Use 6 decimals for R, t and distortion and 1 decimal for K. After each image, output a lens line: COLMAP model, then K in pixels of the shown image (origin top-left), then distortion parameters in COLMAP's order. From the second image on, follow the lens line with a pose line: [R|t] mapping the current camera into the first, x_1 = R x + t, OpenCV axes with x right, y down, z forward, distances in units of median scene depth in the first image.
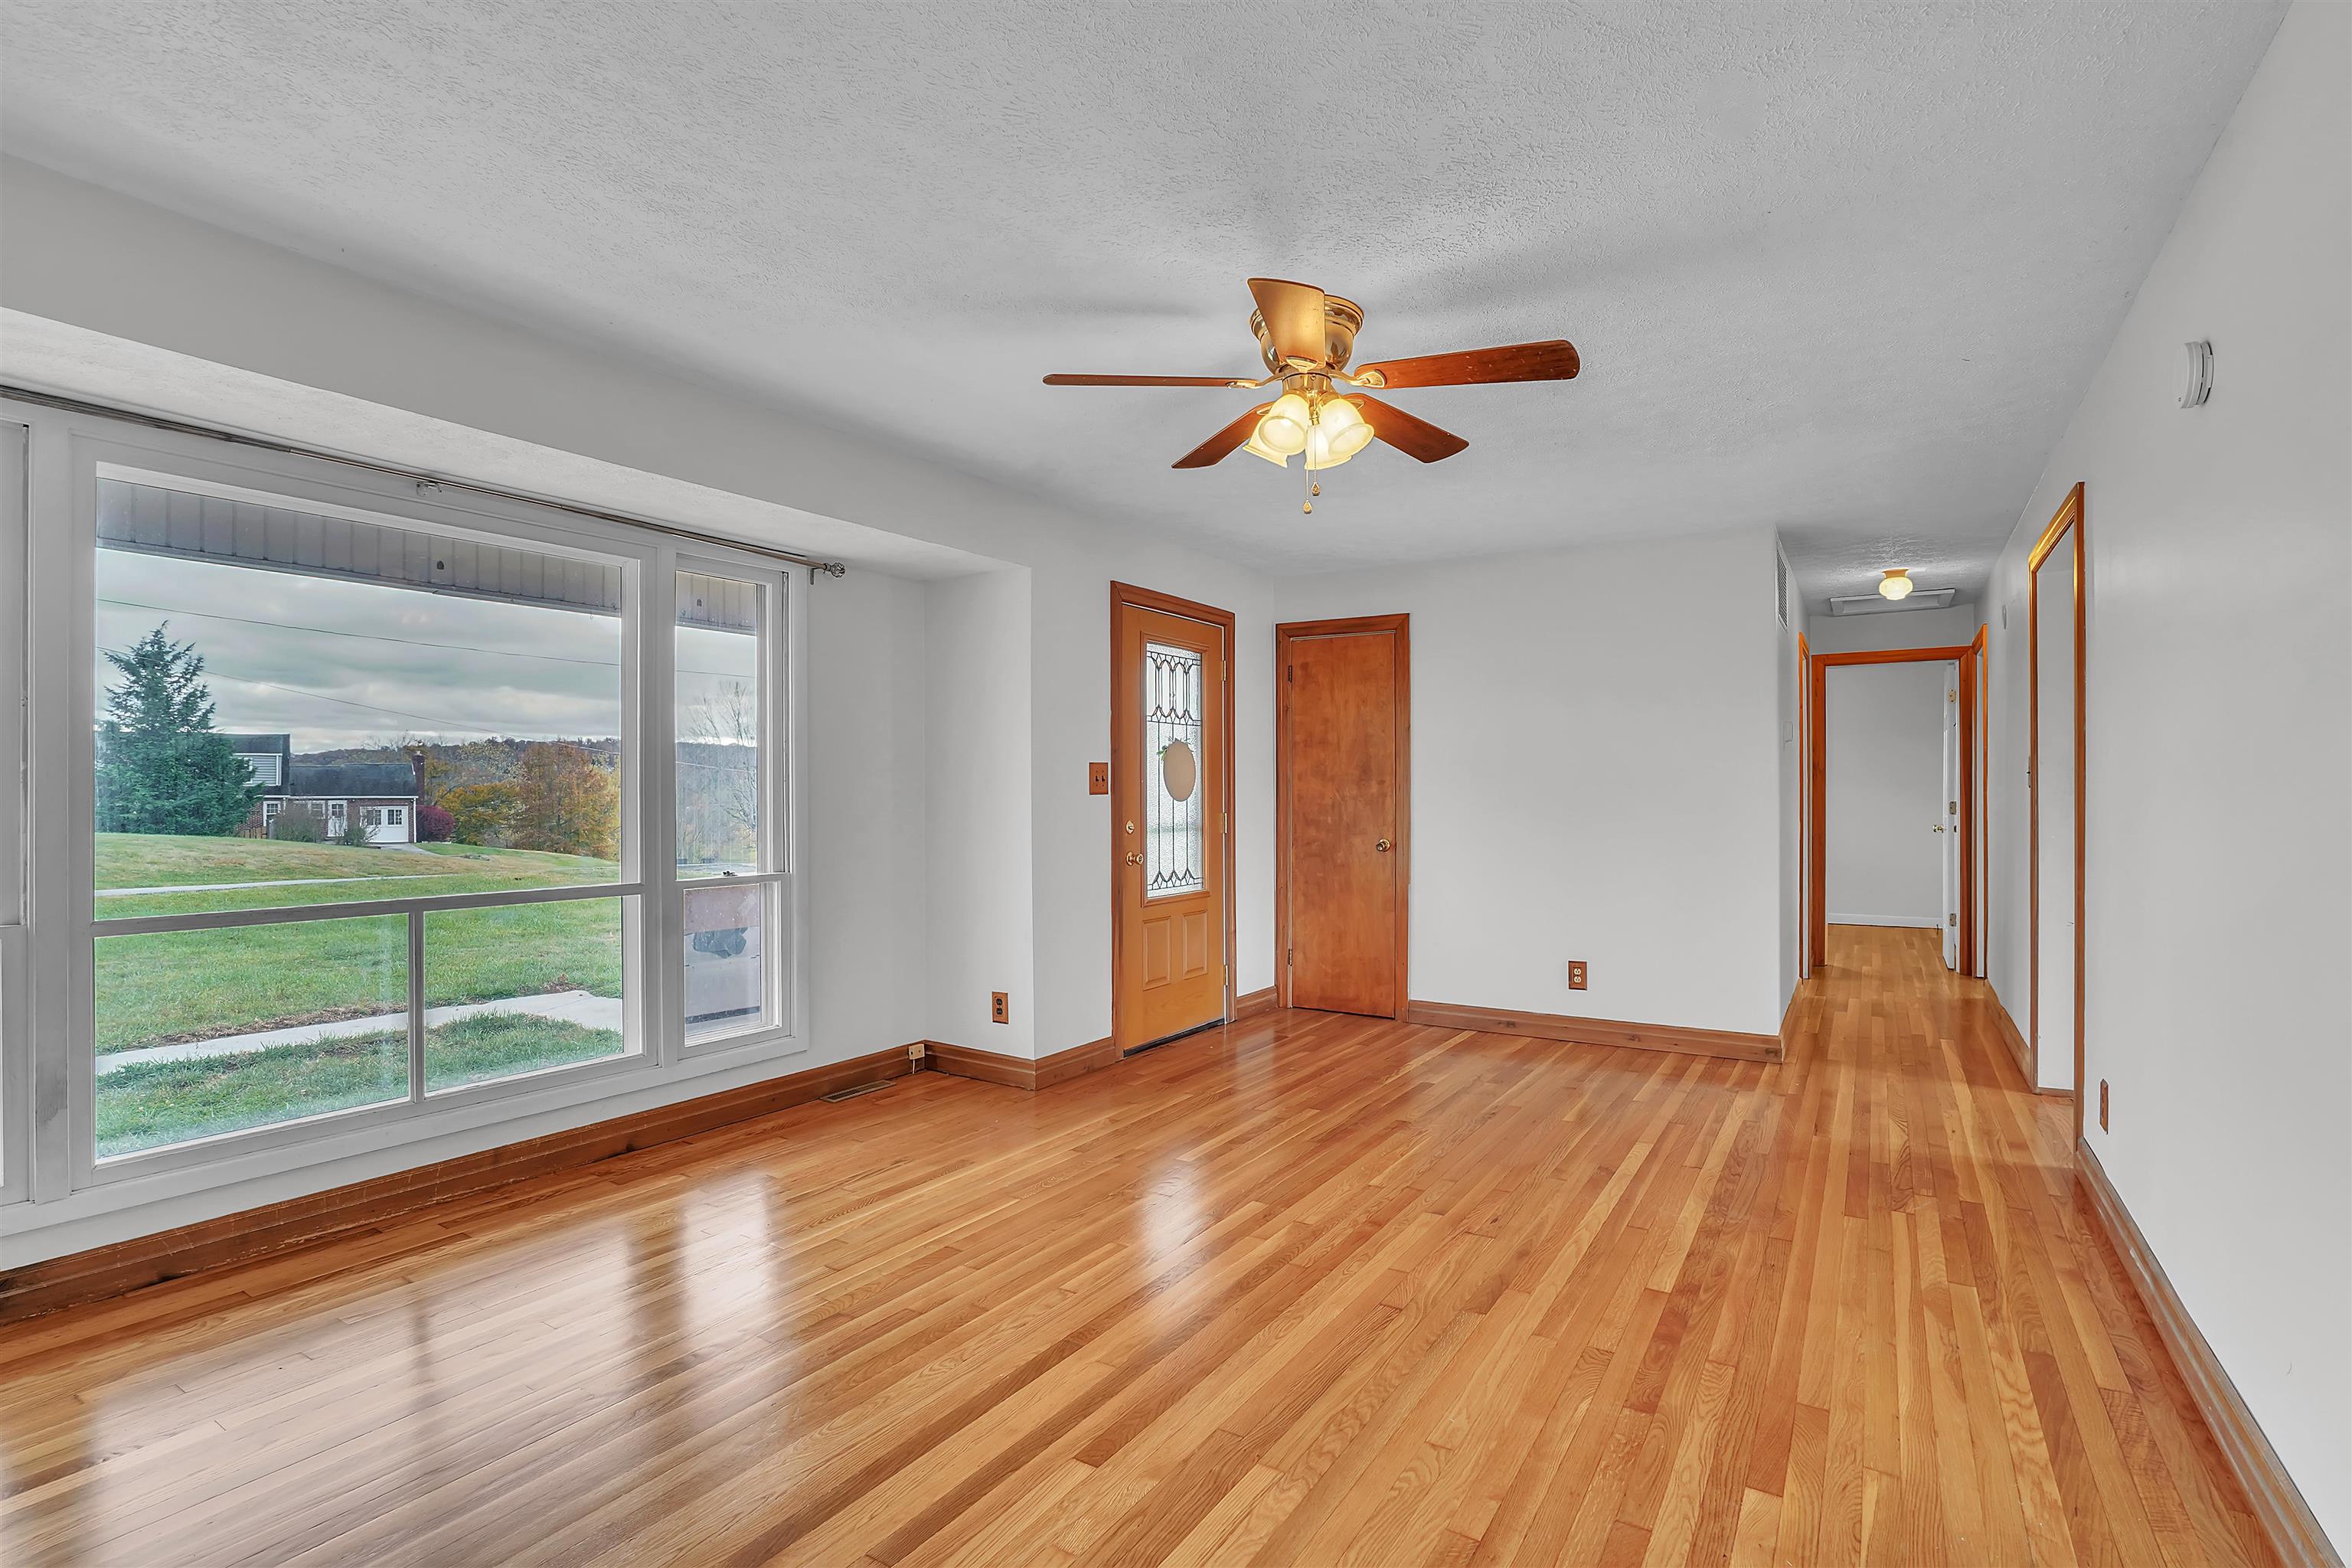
lens RADIAL K [[1116.4, 0, 1185.1], [0, 1116.4, 798.1], [0, 0, 1]] dist [-0.068690, 0.035547]
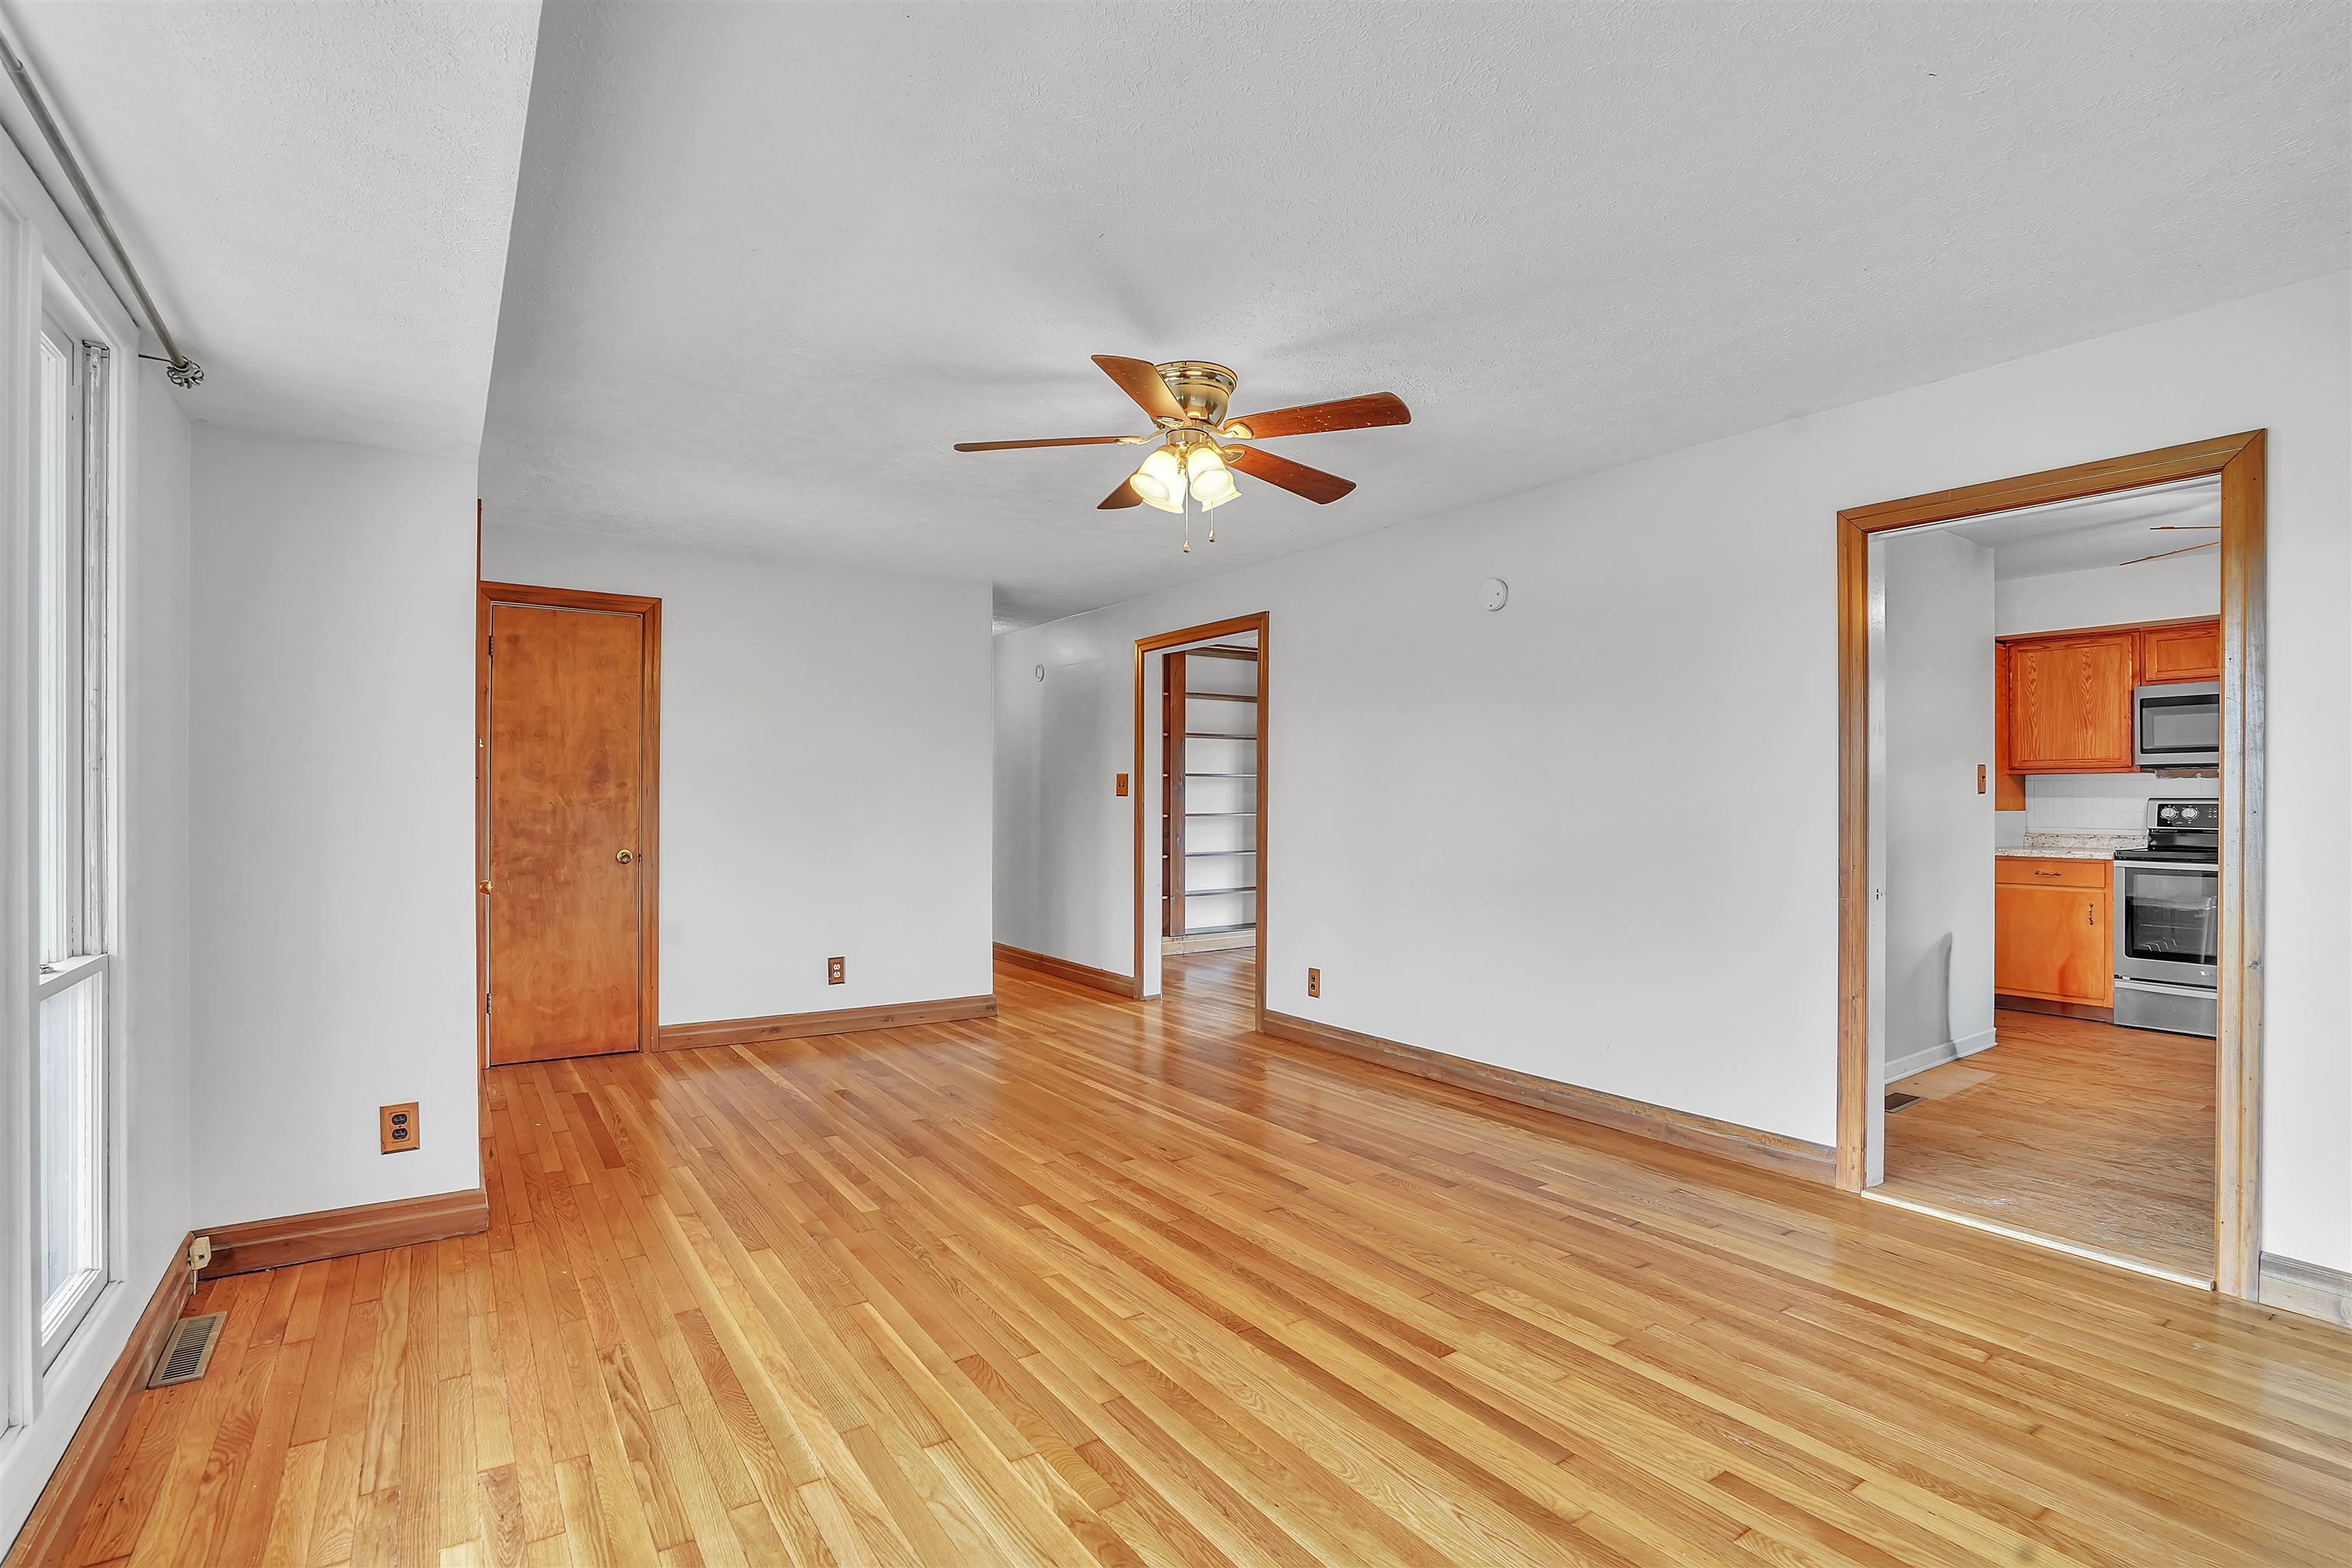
lens RADIAL K [[1088.5, 0, 1176.0], [0, 1088.5, 784.0], [0, 0, 1]] dist [-0.059255, 0.021173]
pose [[0.392451, 0.017330, 0.919610, -0.598268], [-0.001304, 0.999832, -0.018285, -0.000036], [-0.919772, 0.005977, 0.392407, 0.370600]]
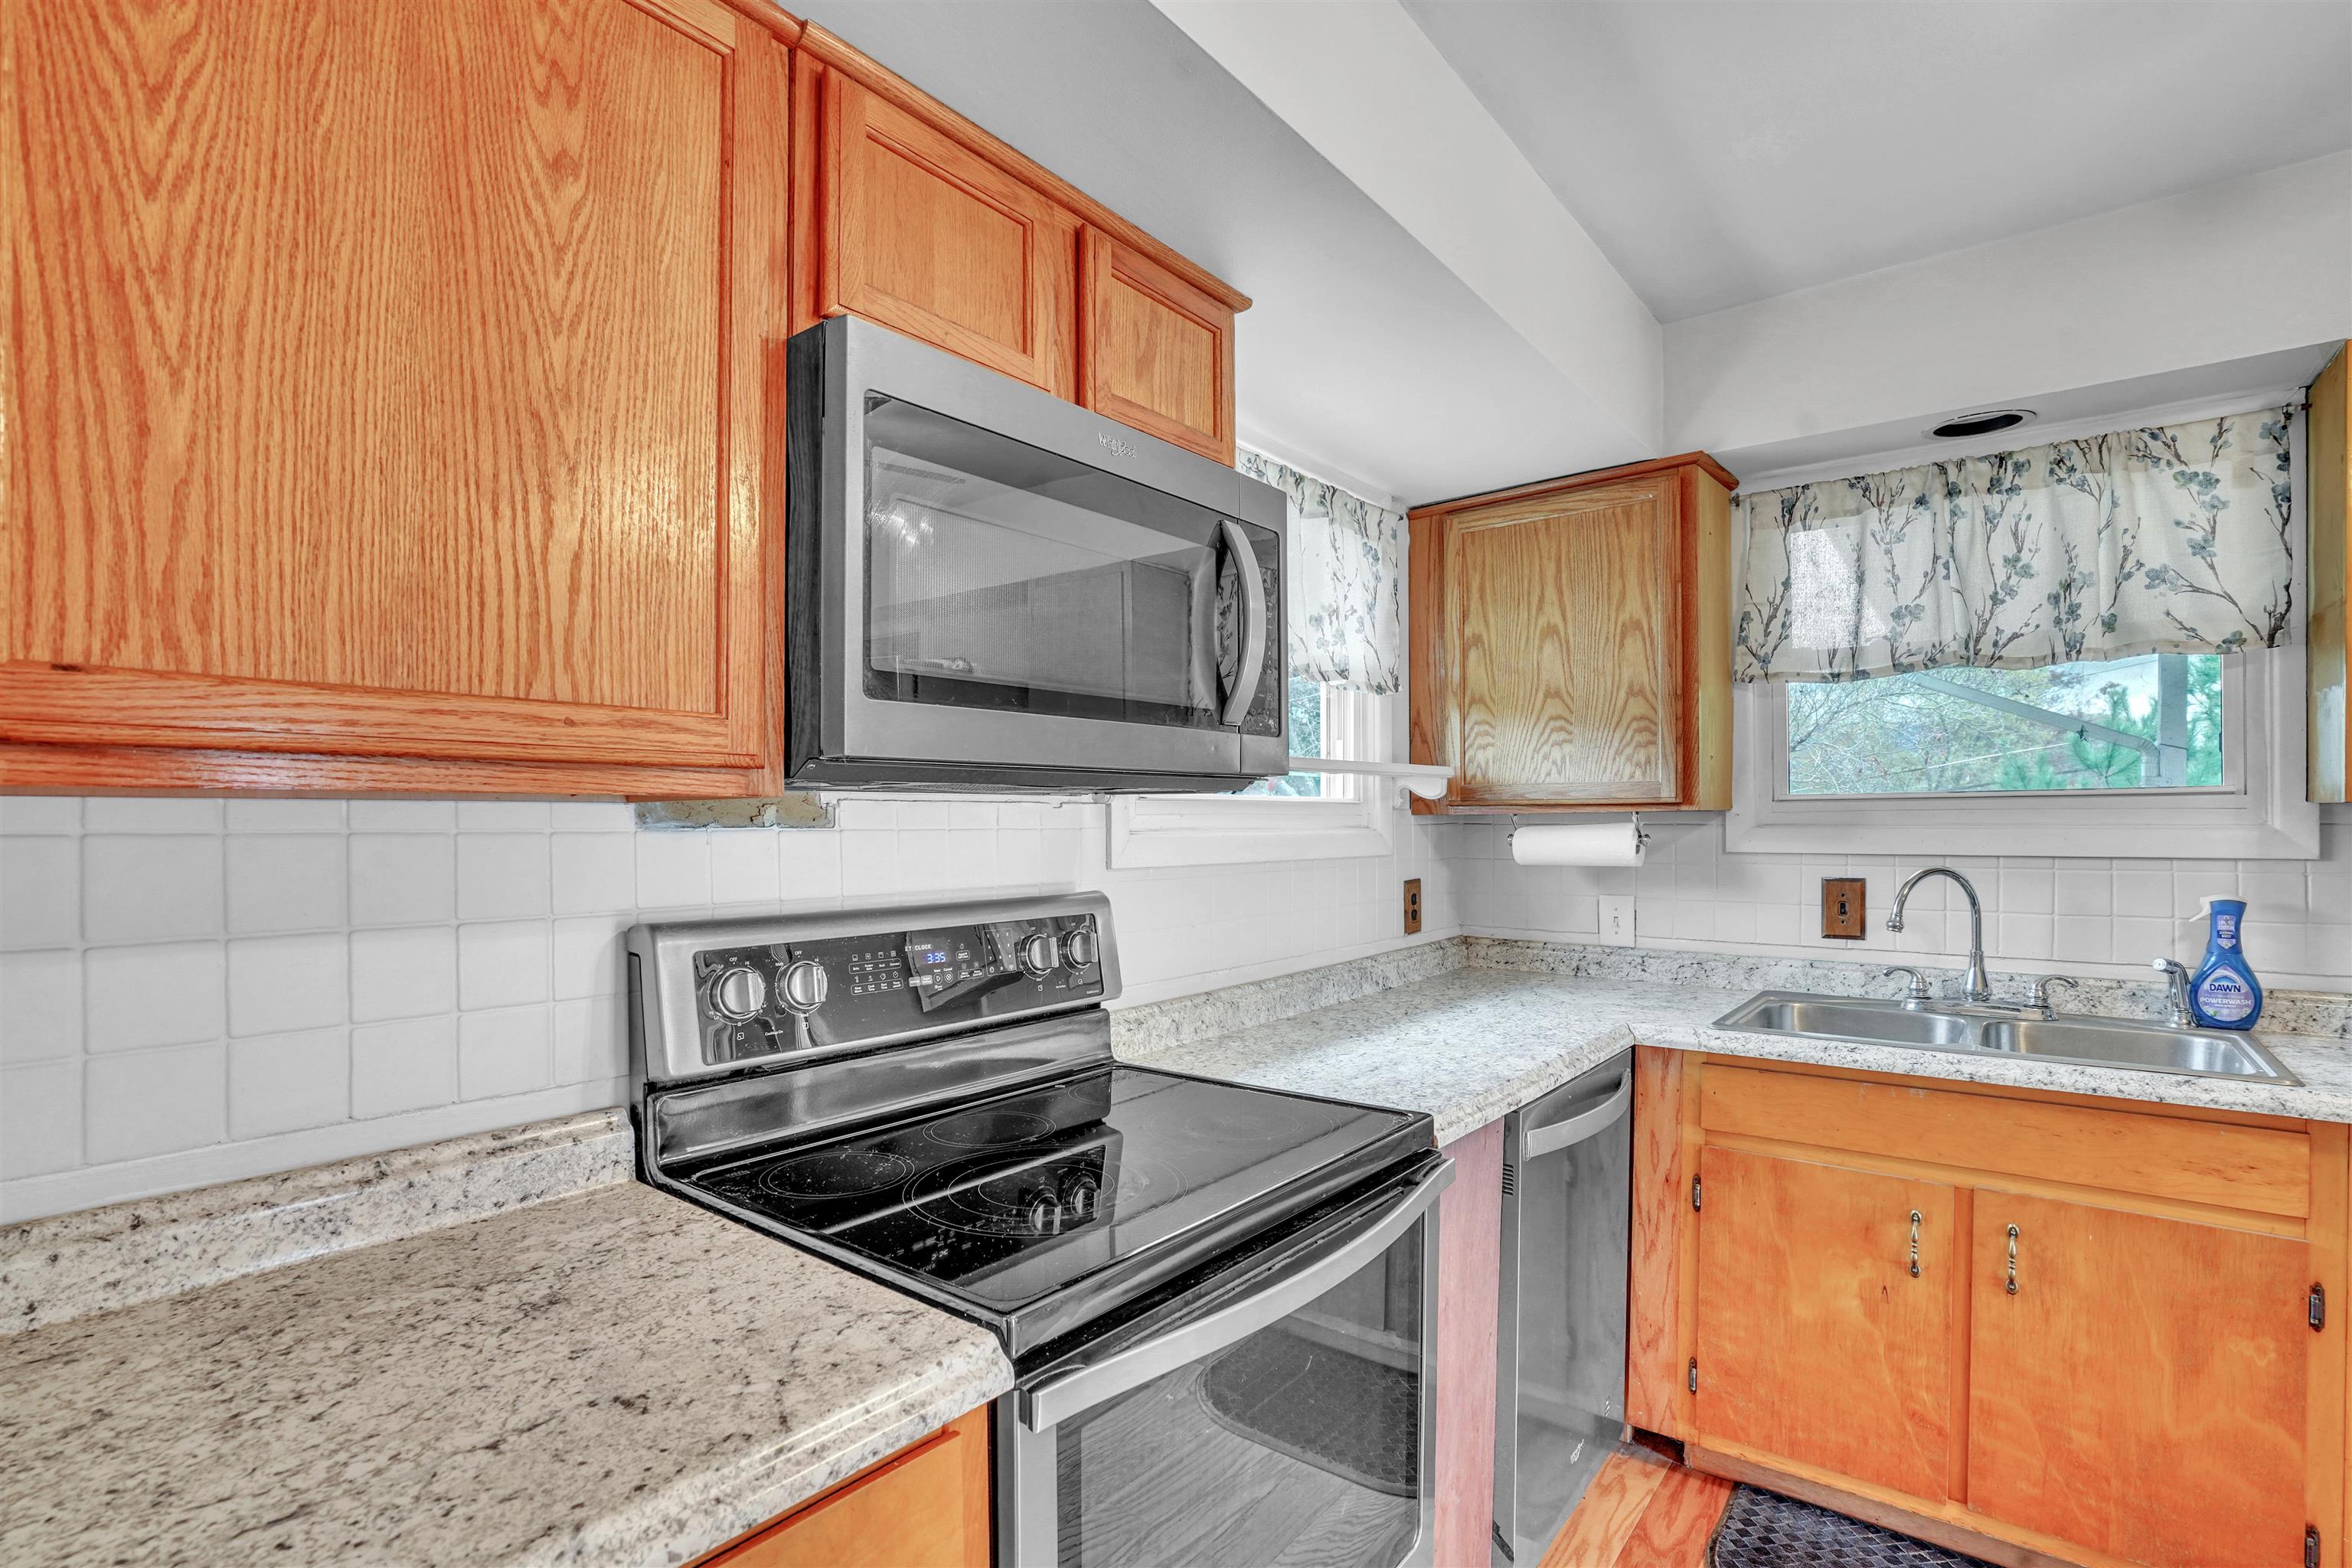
lens RADIAL K [[1110.3, 0, 1178.4], [0, 1110.3, 835.2], [0, 0, 1]] dist [-0.061393, 0.023769]
pose [[-0.993468, 0.009291, 0.113732, 1.000293], [0.010514, 0.999893, 0.010159, -0.034551], [-0.113625, 0.011288, -0.993460, 0.008628]]
